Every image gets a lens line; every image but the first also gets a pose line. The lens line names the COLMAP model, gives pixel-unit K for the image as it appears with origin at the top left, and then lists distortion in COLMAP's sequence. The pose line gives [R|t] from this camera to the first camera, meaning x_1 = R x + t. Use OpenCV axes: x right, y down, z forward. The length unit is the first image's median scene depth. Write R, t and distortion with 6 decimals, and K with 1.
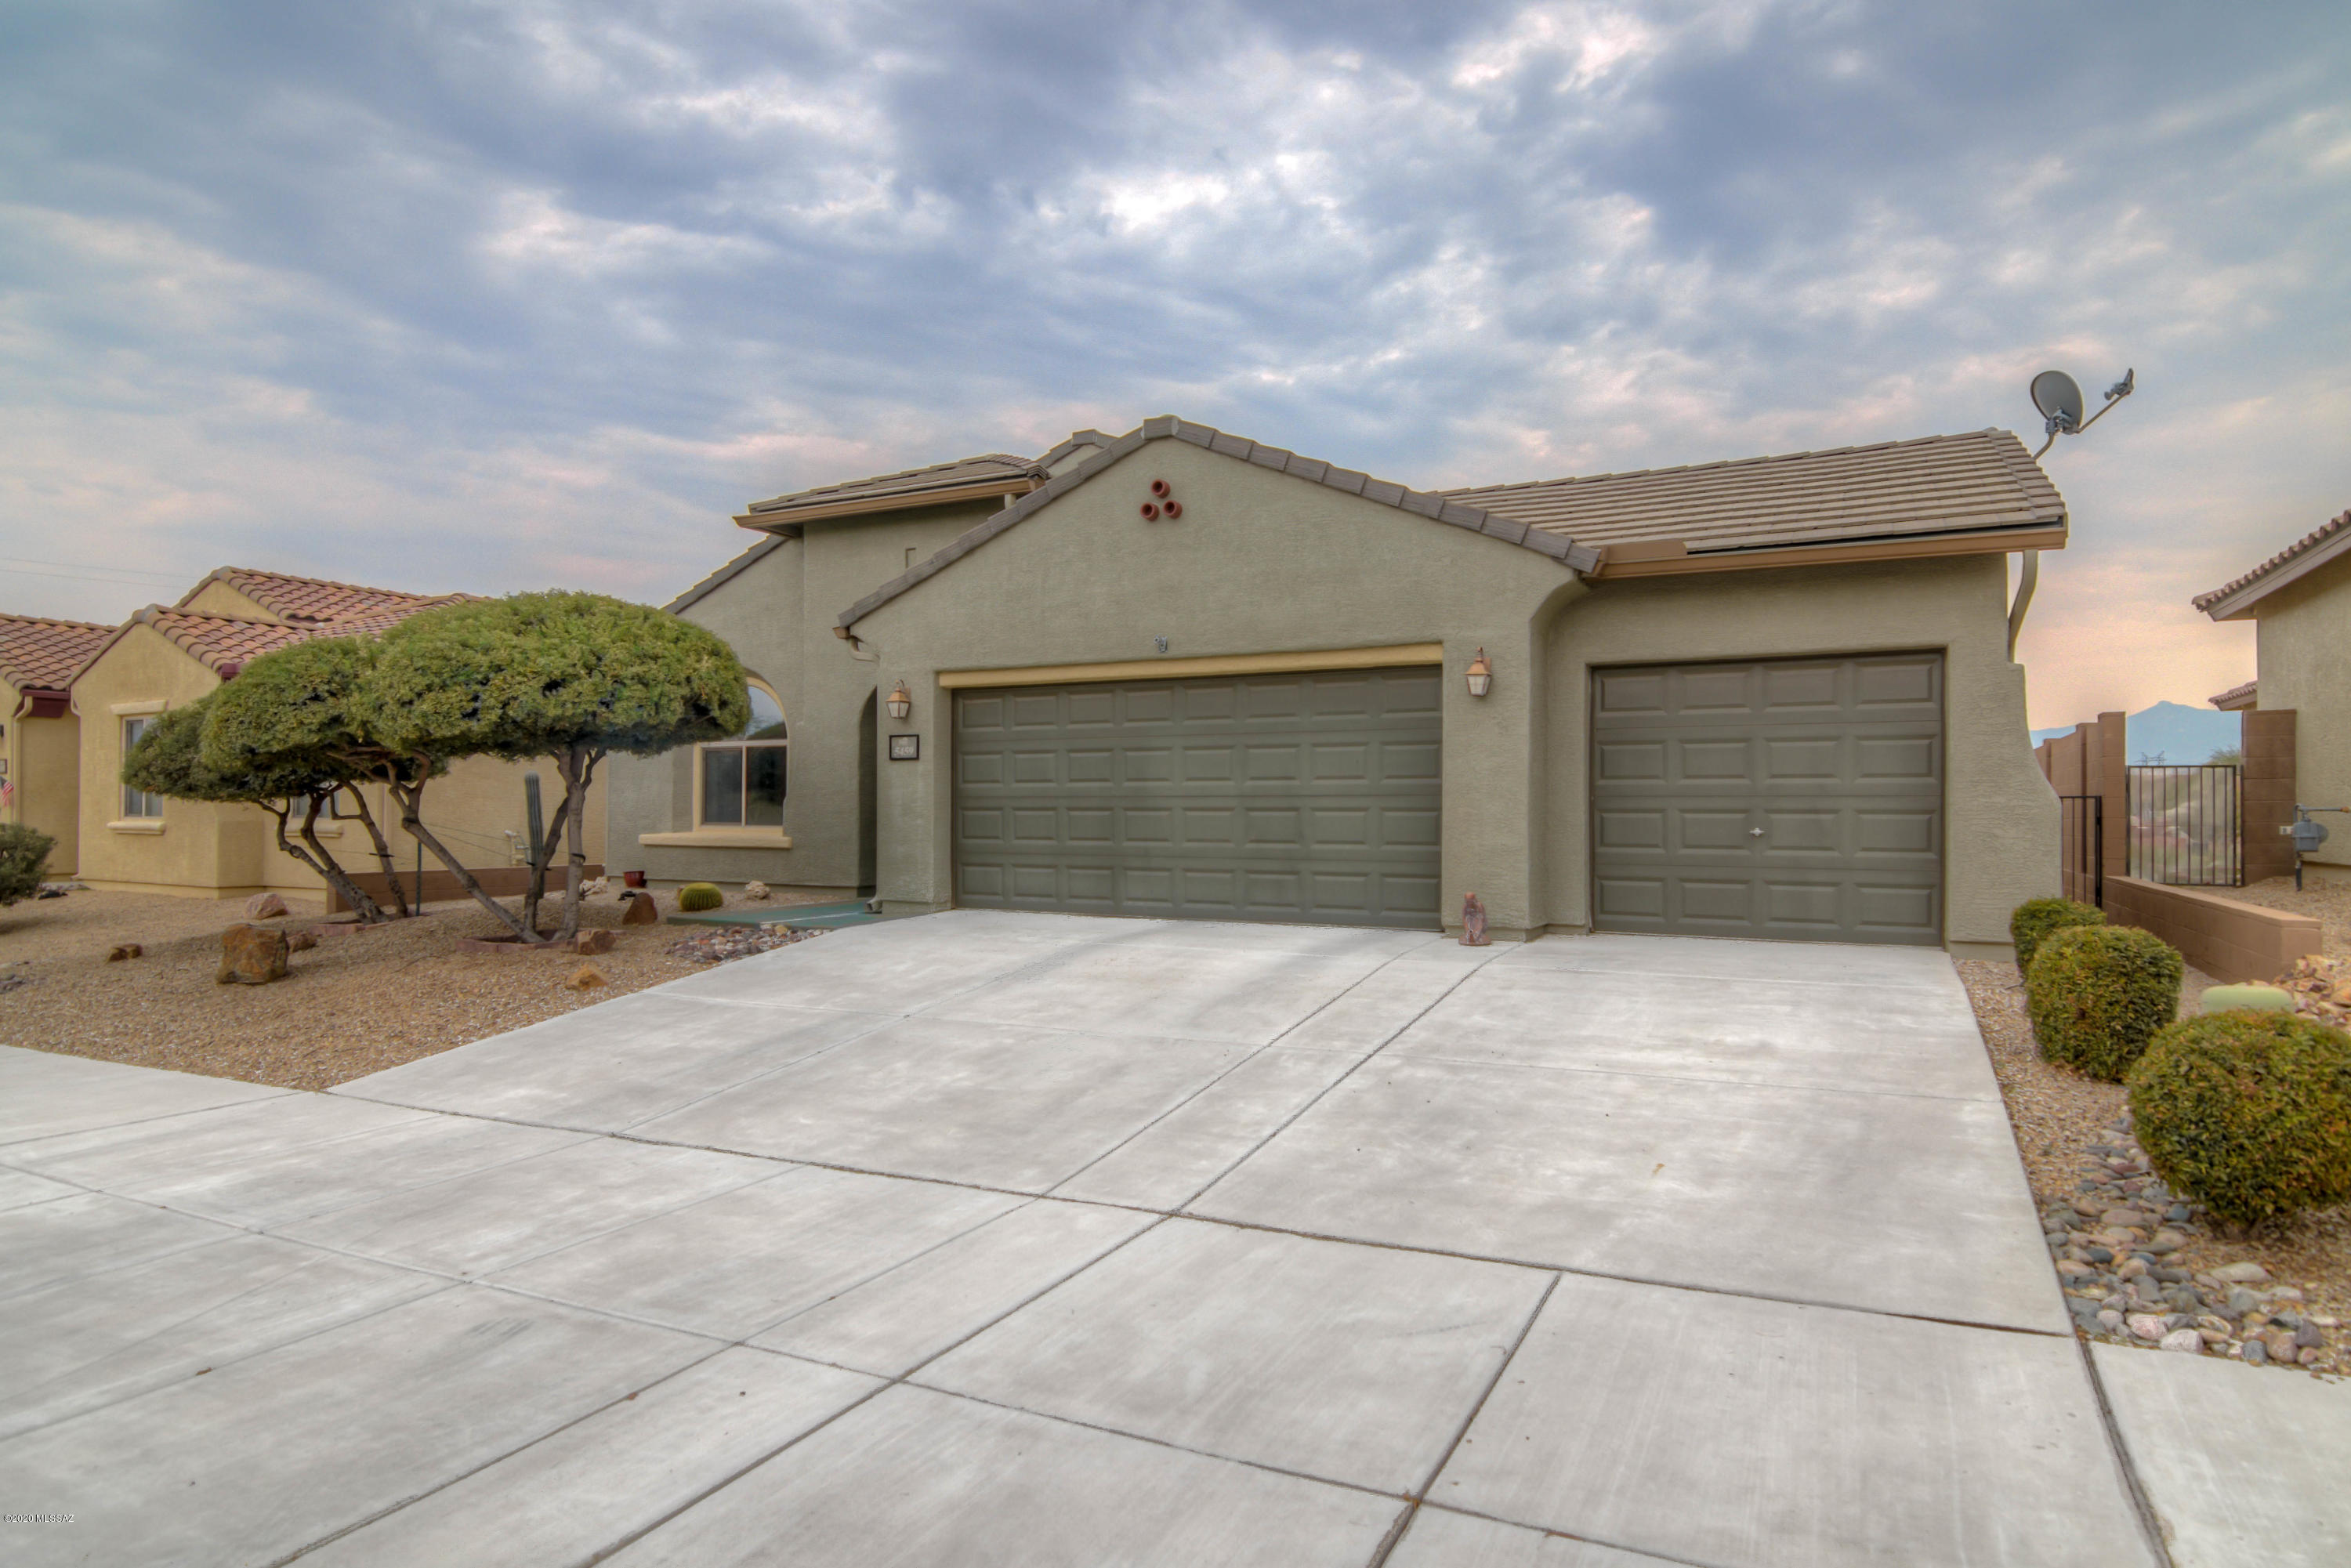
lens RADIAL K [[1286.2, 0, 1164.0], [0, 1286.2, 789.4], [0, 0, 1]] dist [-0.005732, -0.014024]
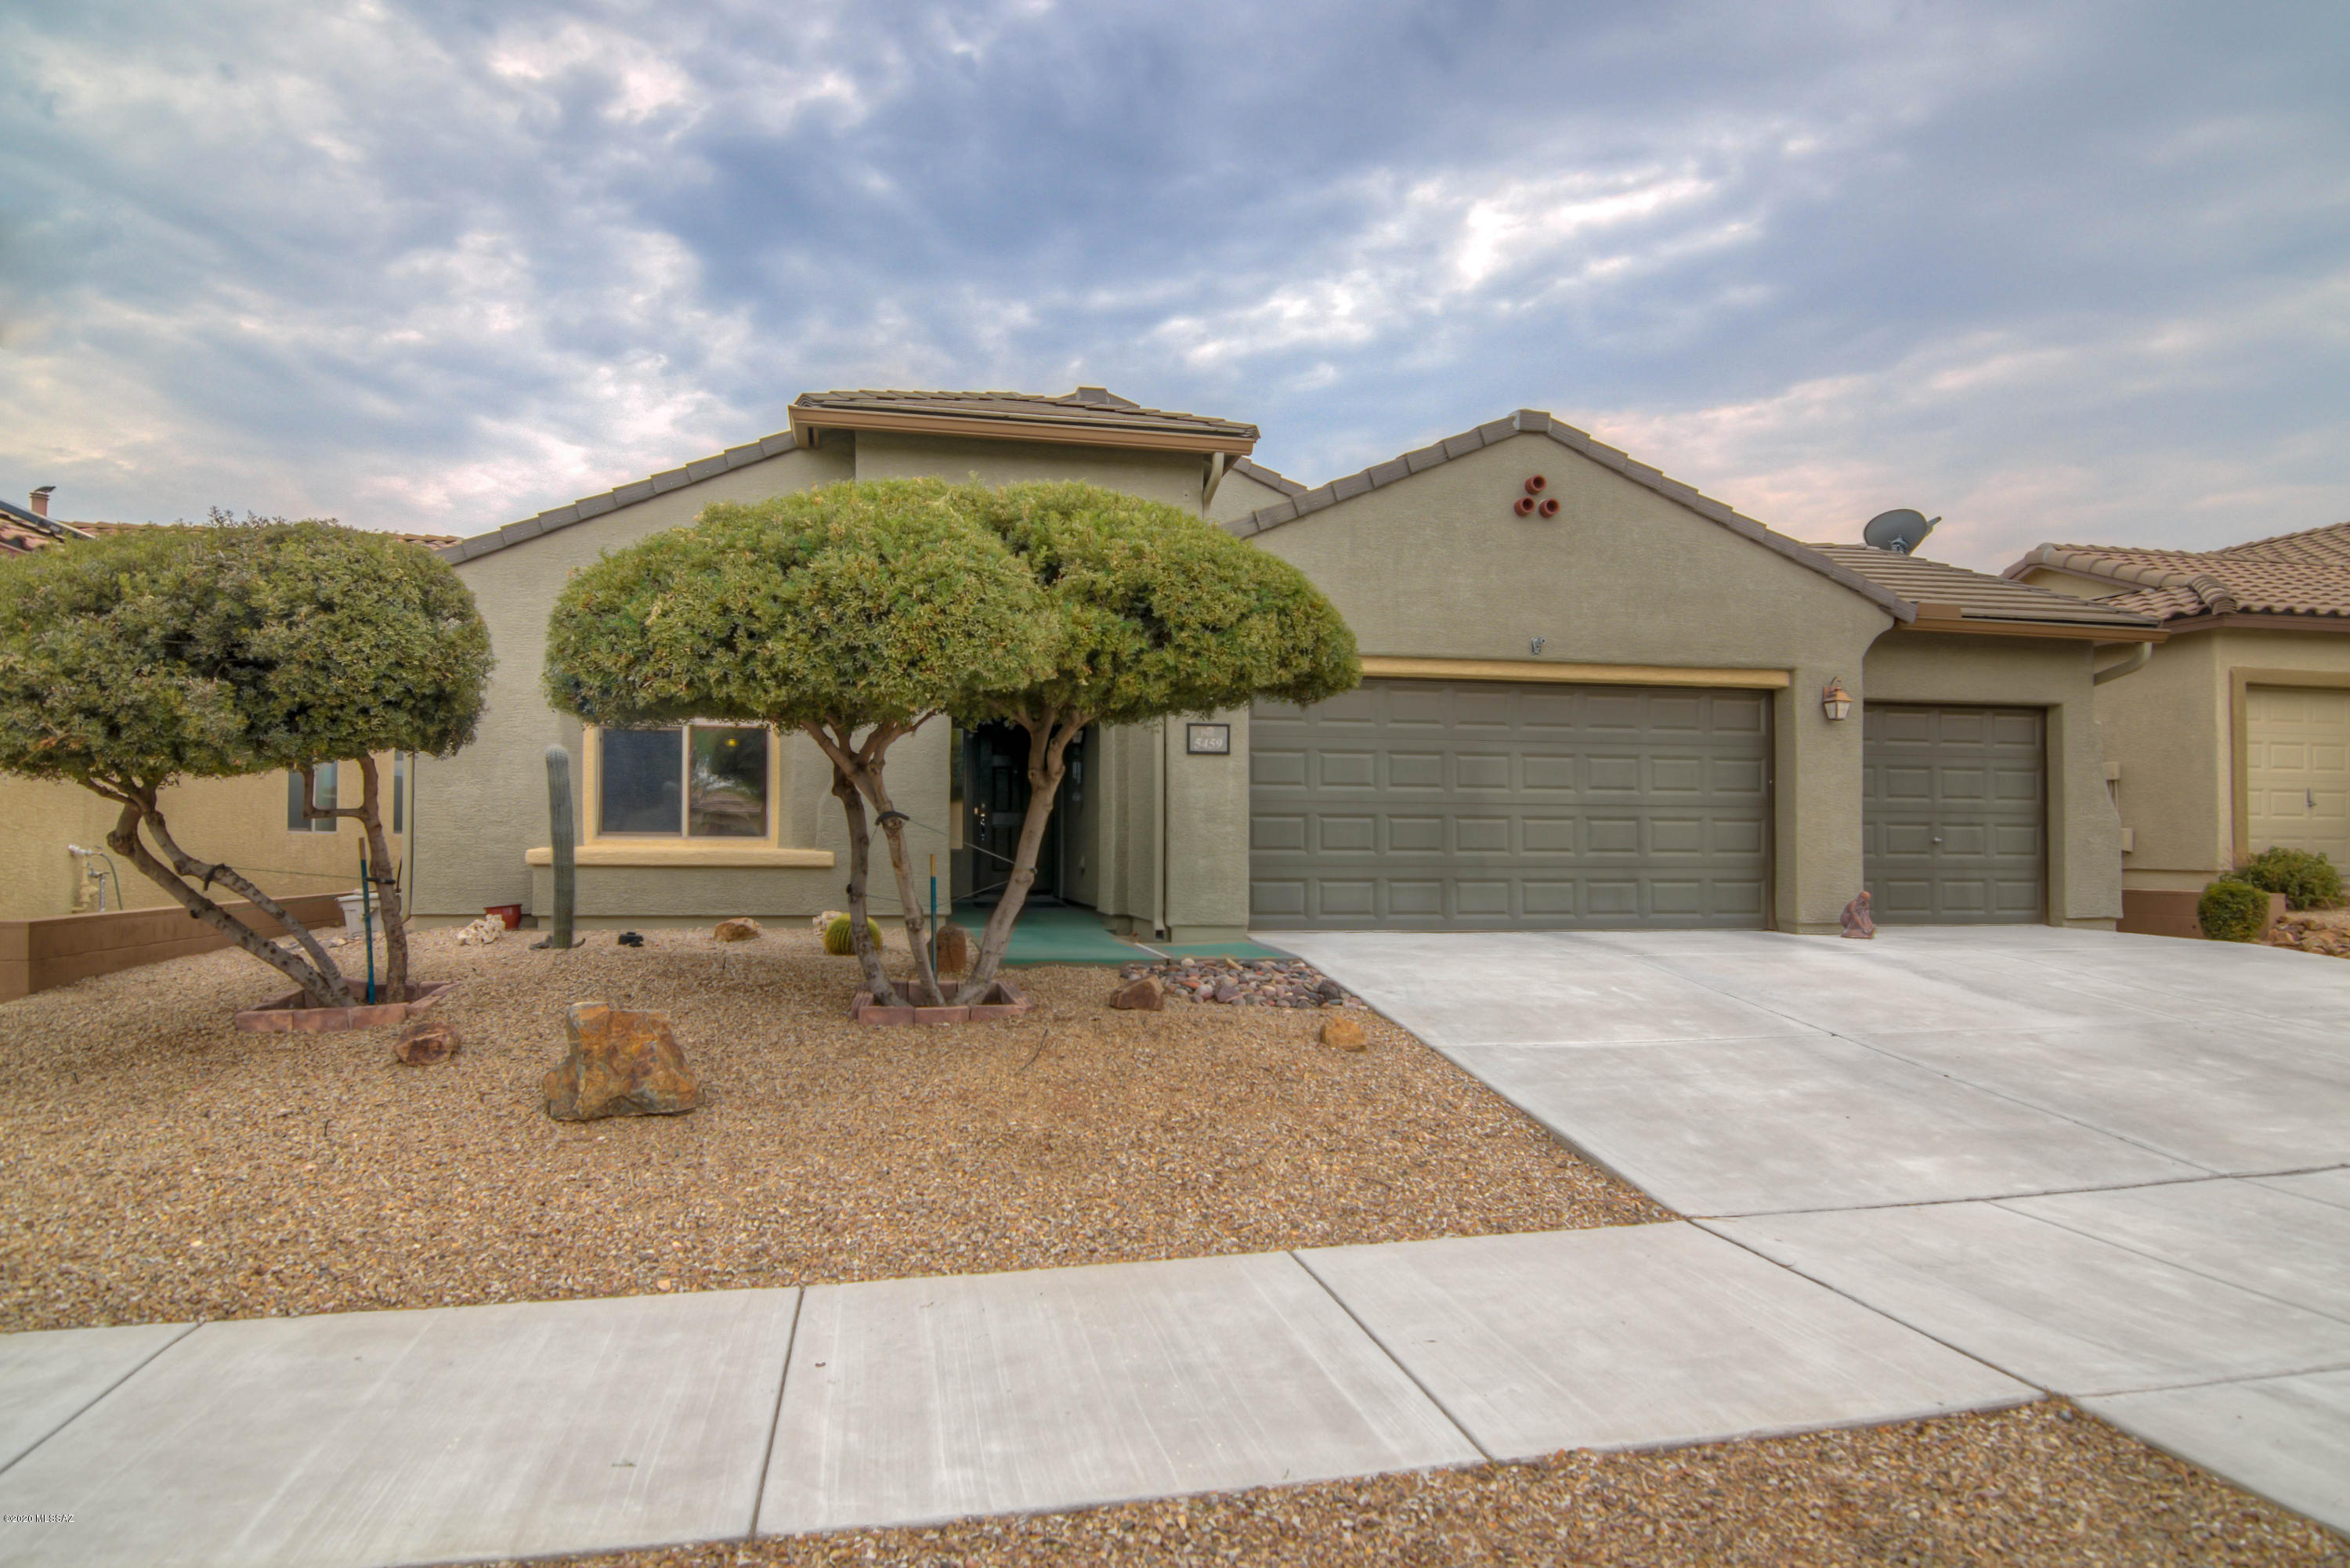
lens RADIAL K [[1285.6, 0, 1163.5], [0, 1285.6, 789.4], [0, 0, 1]] dist [-0.005732, -0.014024]
pose [[0.795519, 0.025553, 0.605389, -0.801503], [-0.016620, 0.999655, -0.020355, 0.018837], [-0.605700, 0.006131, 0.795669, 0.403765]]
